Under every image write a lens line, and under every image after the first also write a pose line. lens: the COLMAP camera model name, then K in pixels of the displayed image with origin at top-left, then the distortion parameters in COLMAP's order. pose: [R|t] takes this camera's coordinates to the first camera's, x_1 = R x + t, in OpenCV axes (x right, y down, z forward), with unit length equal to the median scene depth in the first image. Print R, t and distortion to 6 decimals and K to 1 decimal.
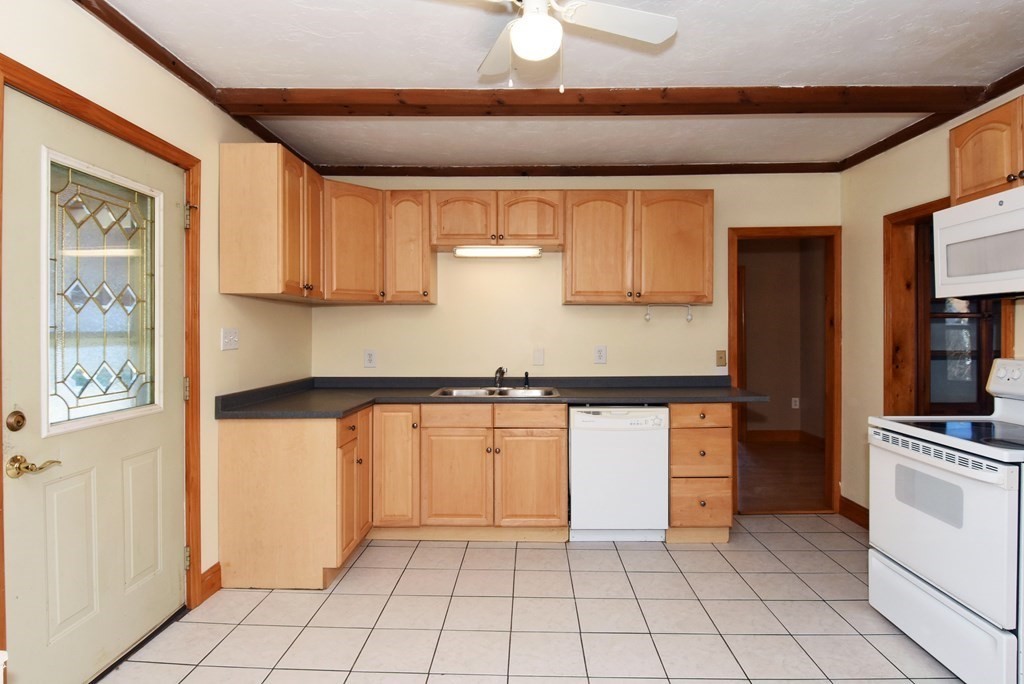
lens RADIAL K [[548.9, 0, 502.0], [0, 548.9, 338.8], [0, 0, 1]] dist [0.011166, -0.018391]
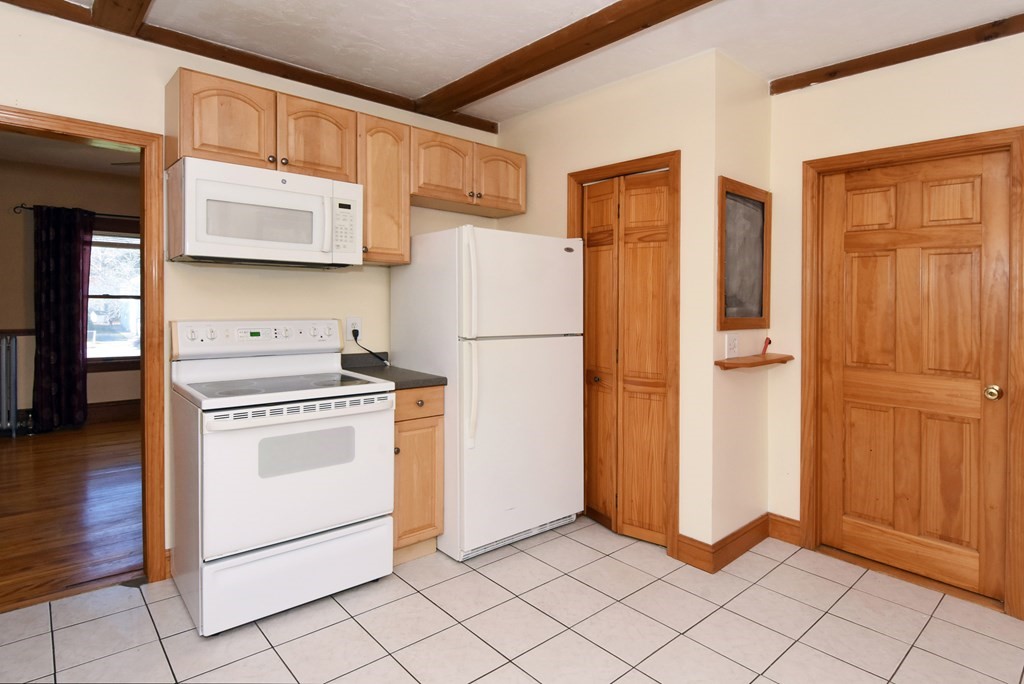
lens RADIAL K [[548.9, 0, 505.5], [0, 548.9, 294.0], [0, 0, 1]] dist [0.011166, -0.018391]
pose [[-0.678589, 0.004800, 0.734503, -0.151900], [-0.001313, 0.999969, -0.007748, -0.004046], [-0.734517, -0.006222, -0.678562, 0.885533]]
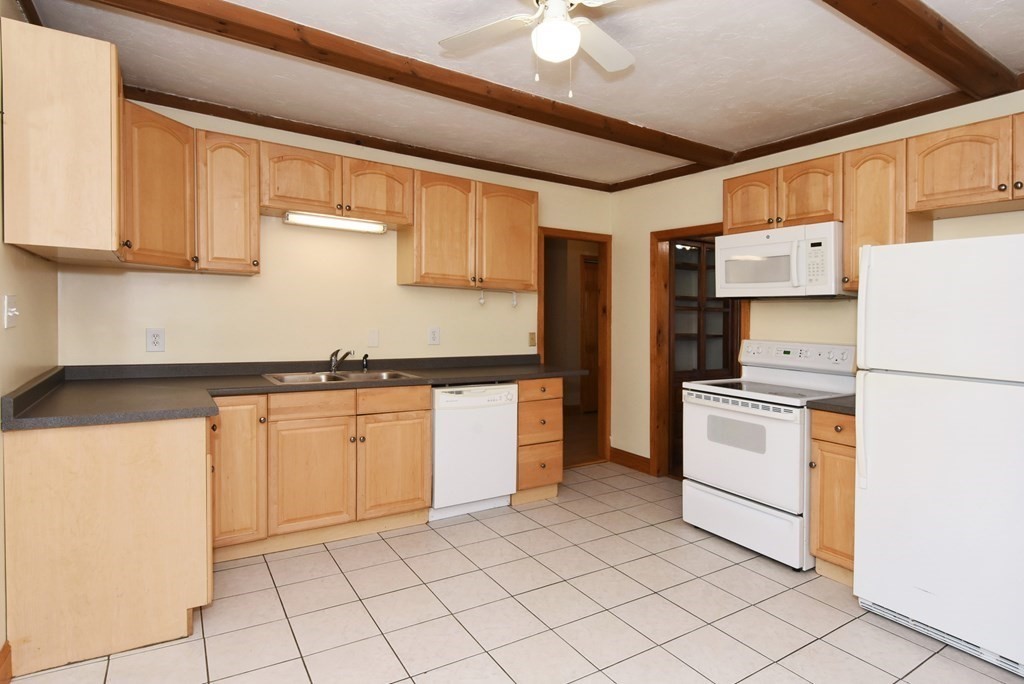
lens RADIAL K [[548.9, 0, 526.3], [0, 548.9, 325.1], [0, 0, 1]] dist [0.011166, -0.018391]
pose [[0.821638, 0.013432, 0.569851, -0.313926], [-0.019388, 0.999802, 0.004388, 0.001118], [-0.569679, -0.014653, 0.821736, 0.078728]]
